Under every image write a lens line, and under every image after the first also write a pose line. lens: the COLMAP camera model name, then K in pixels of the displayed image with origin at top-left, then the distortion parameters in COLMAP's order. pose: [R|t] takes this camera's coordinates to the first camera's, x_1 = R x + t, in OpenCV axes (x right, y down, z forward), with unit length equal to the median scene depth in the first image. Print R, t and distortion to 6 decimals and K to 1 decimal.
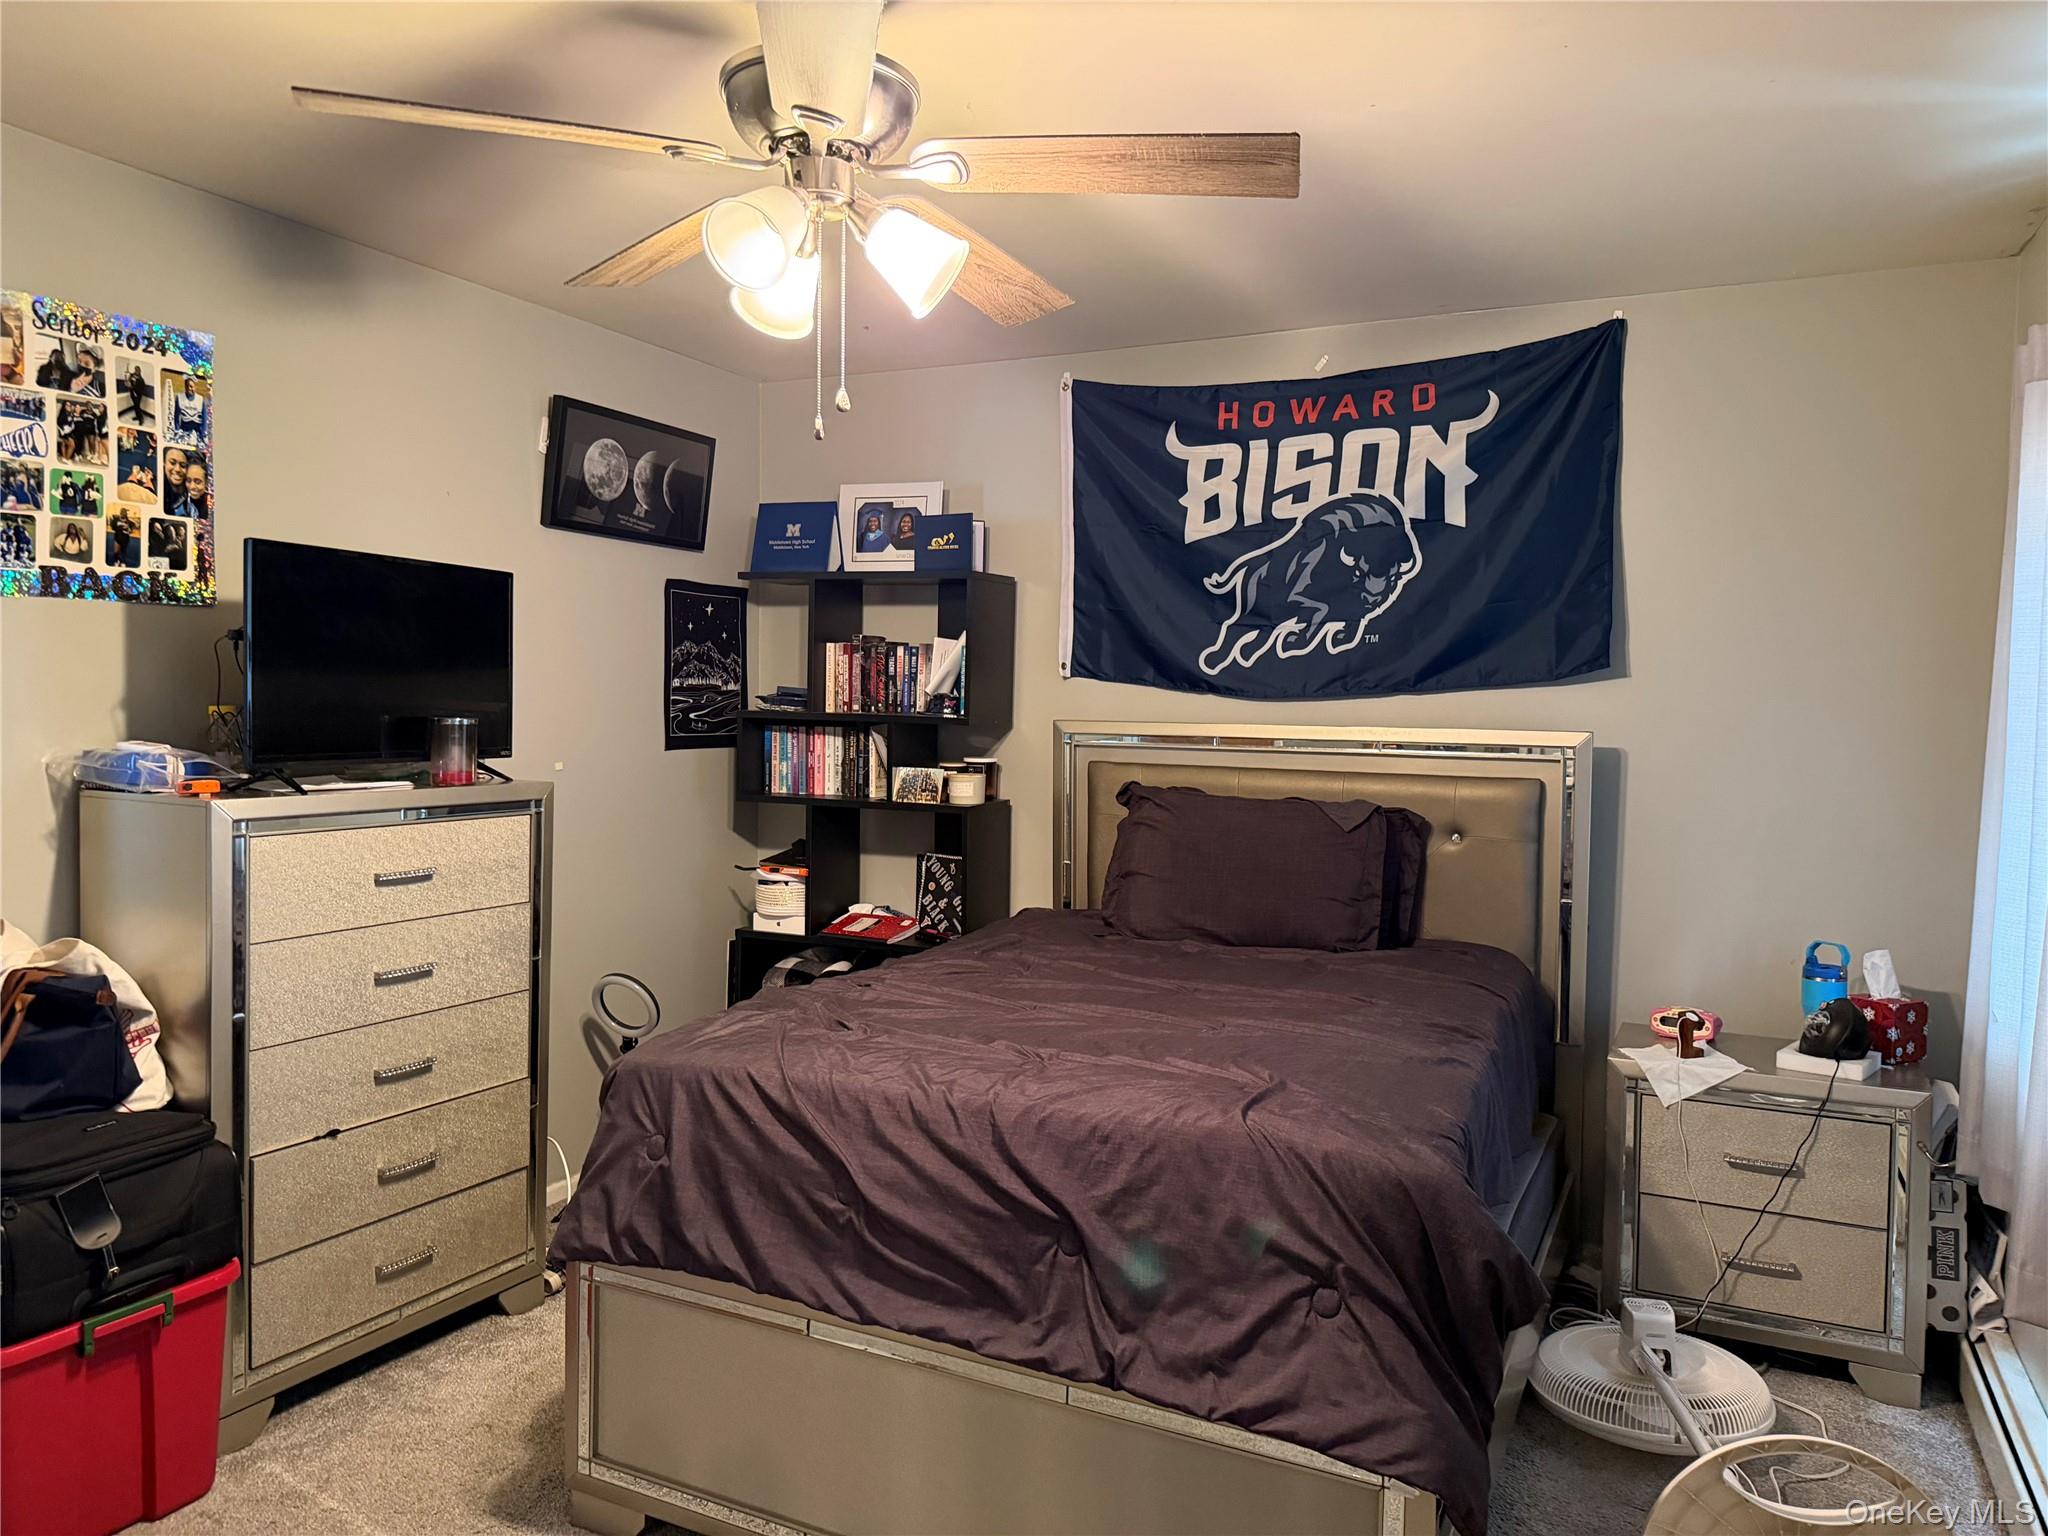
lens RADIAL K [[1452.7, 0, 1025.1], [0, 1452.7, 768.0], [0, 0, 1]] dist [0.043351, -0.036696]
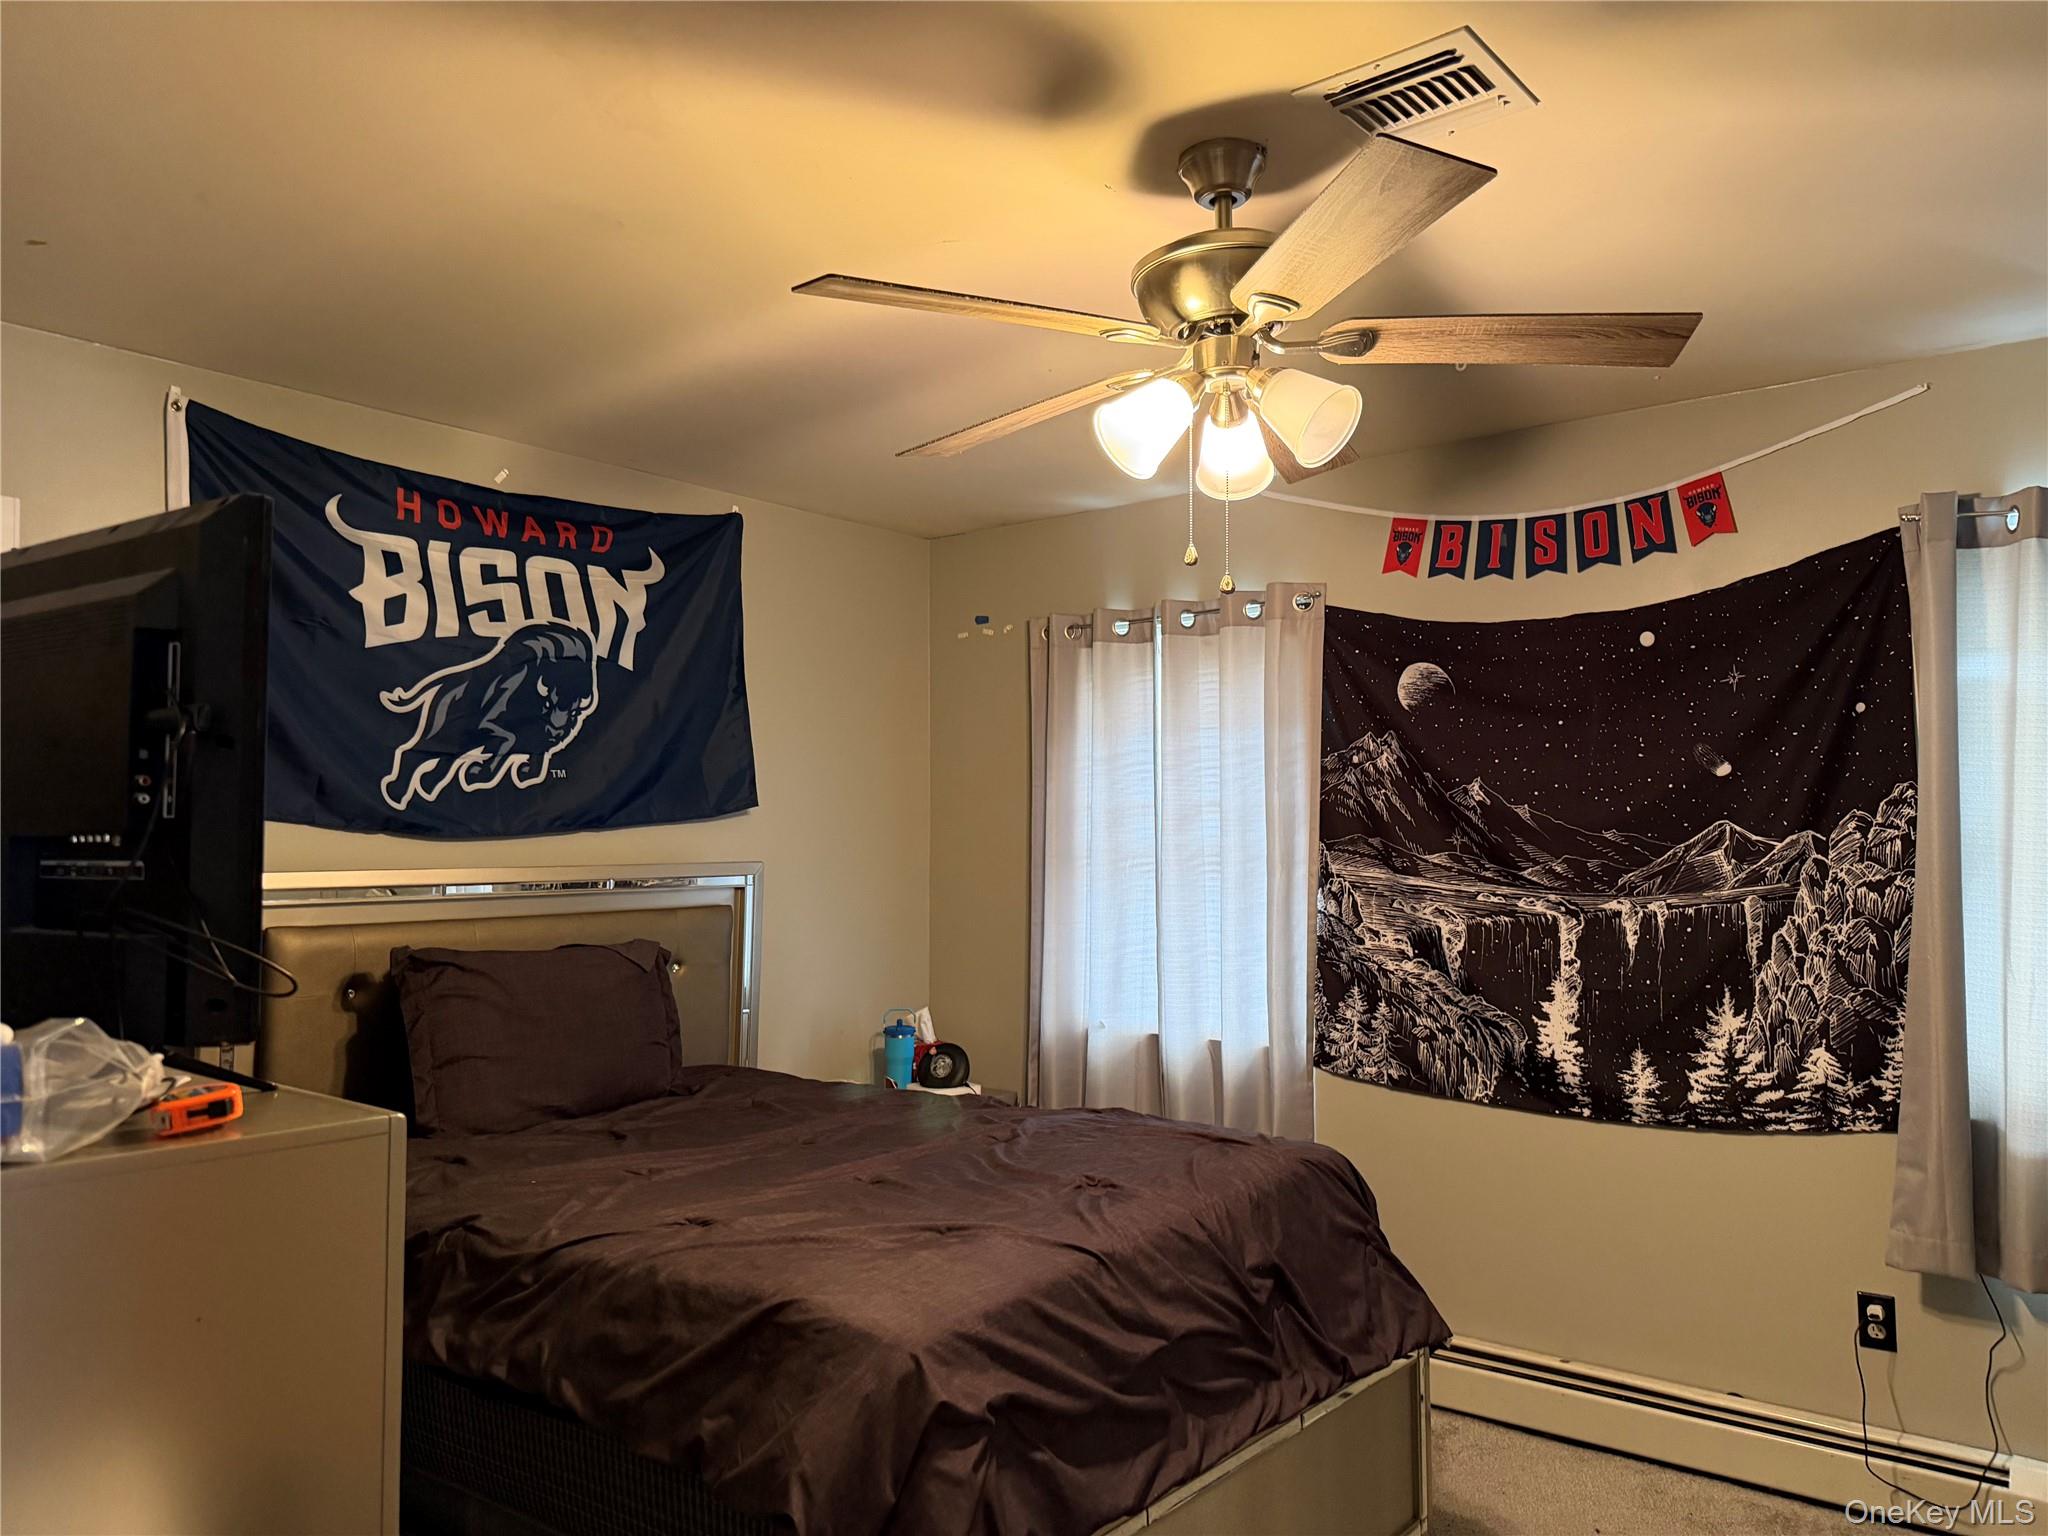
lens RADIAL K [[1452.7, 0, 1026.8], [0, 1452.7, 763.6], [0, 0, 1]] dist [0.043351, -0.036696]
pose [[0.191086, 0.034803, 0.980956, -0.638836], [0.051583, 0.997634, -0.045443, -0.035183], [-0.980217, 0.059284, 0.188839, 0.508320]]
